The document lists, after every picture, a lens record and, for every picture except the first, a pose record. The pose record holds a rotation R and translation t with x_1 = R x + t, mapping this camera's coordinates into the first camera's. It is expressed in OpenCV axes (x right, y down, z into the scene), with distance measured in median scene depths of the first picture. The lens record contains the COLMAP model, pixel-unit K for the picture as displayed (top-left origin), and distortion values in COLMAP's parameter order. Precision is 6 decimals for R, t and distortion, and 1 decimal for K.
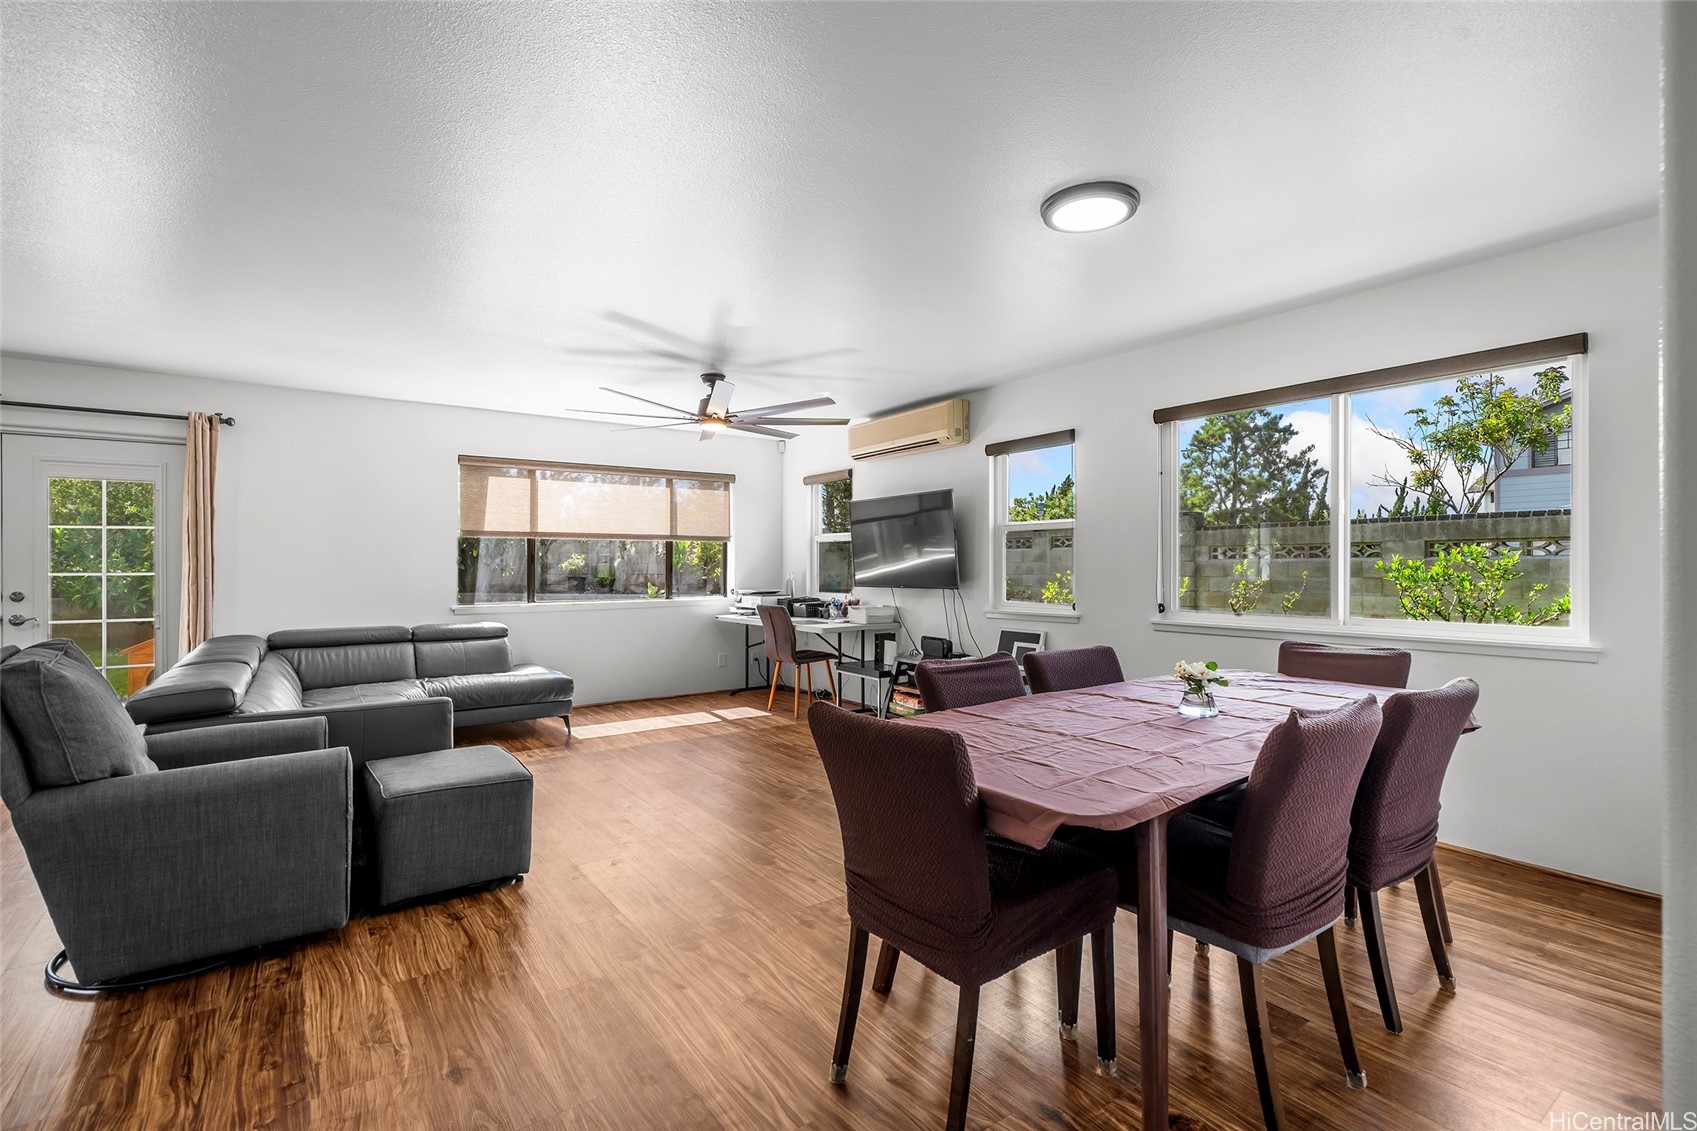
lens RADIAL K [[734.0, 0, 854.2], [0, 734.0, 570.2], [0, 0, 1]] dist [0.001487, -0.000550]
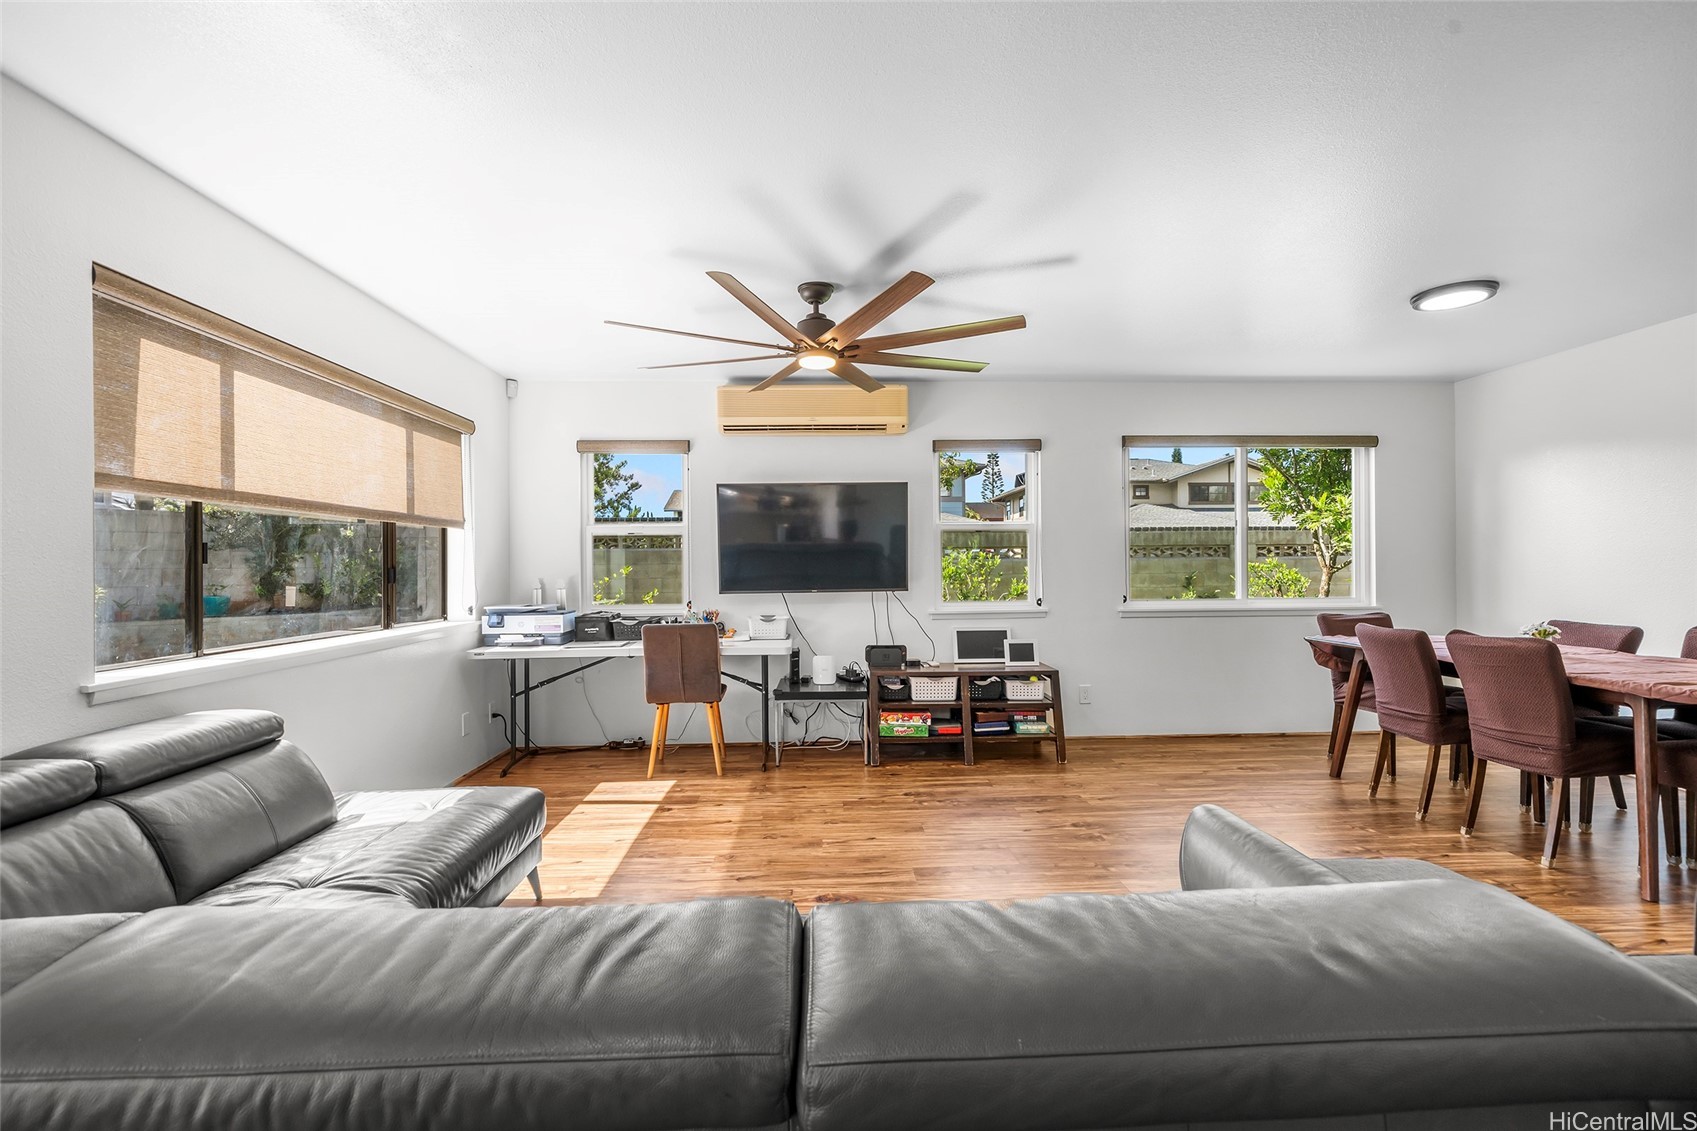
lens RADIAL K [[734.0, 0, 845.0], [0, 734.0, 568.0], [0, 0, 1]] dist [0.001487, -0.000550]
pose [[0.581574, -0.005869, 0.813472, -0.593241], [0.012635, 0.999919, -0.001818, -0.001942], [-0.813396, 0.011336, 0.581601, 0.471622]]
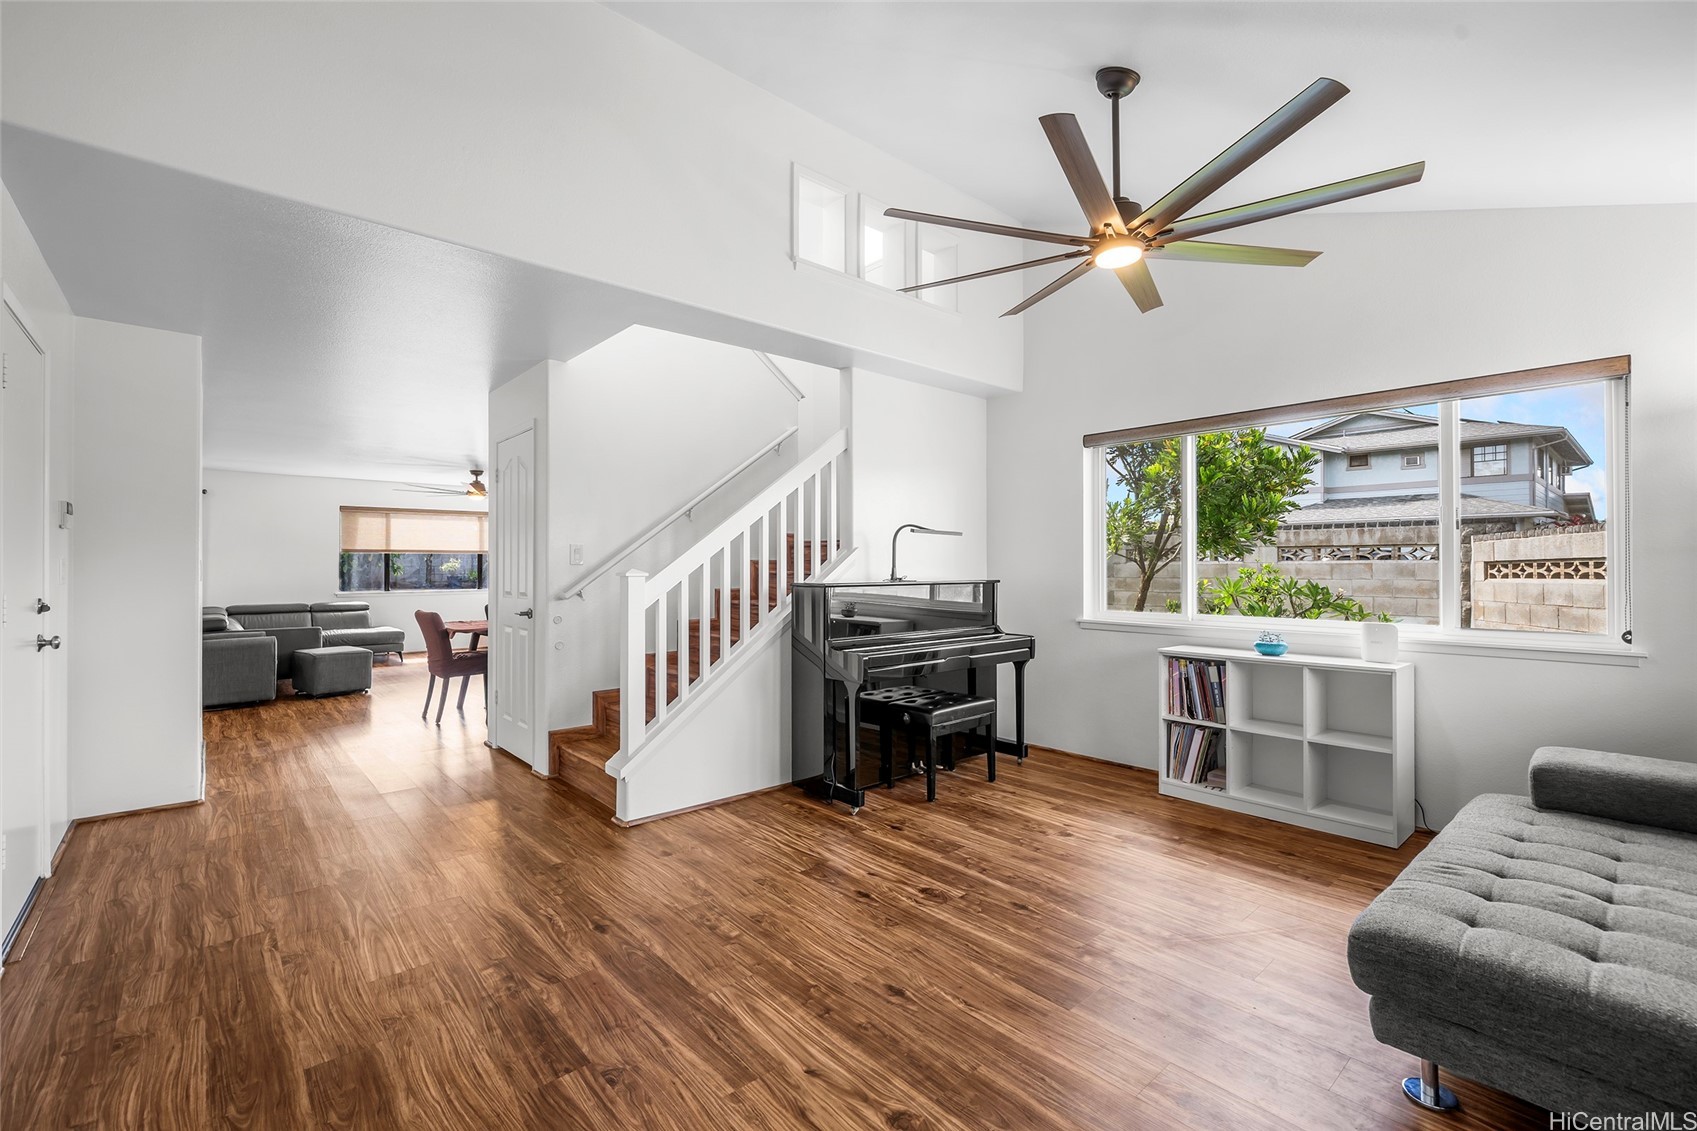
lens RADIAL K [[734.0, 0, 839.9], [0, 734.0, 555.5], [0, 0, 1]] dist [0.001487, -0.000550]
pose [[0.998142, 0.001678, 0.060906, 0.512469], [-0.000133, 0.999678, -0.025358, 0.005353], [-0.060929, 0.025303, 0.997821, -0.771114]]
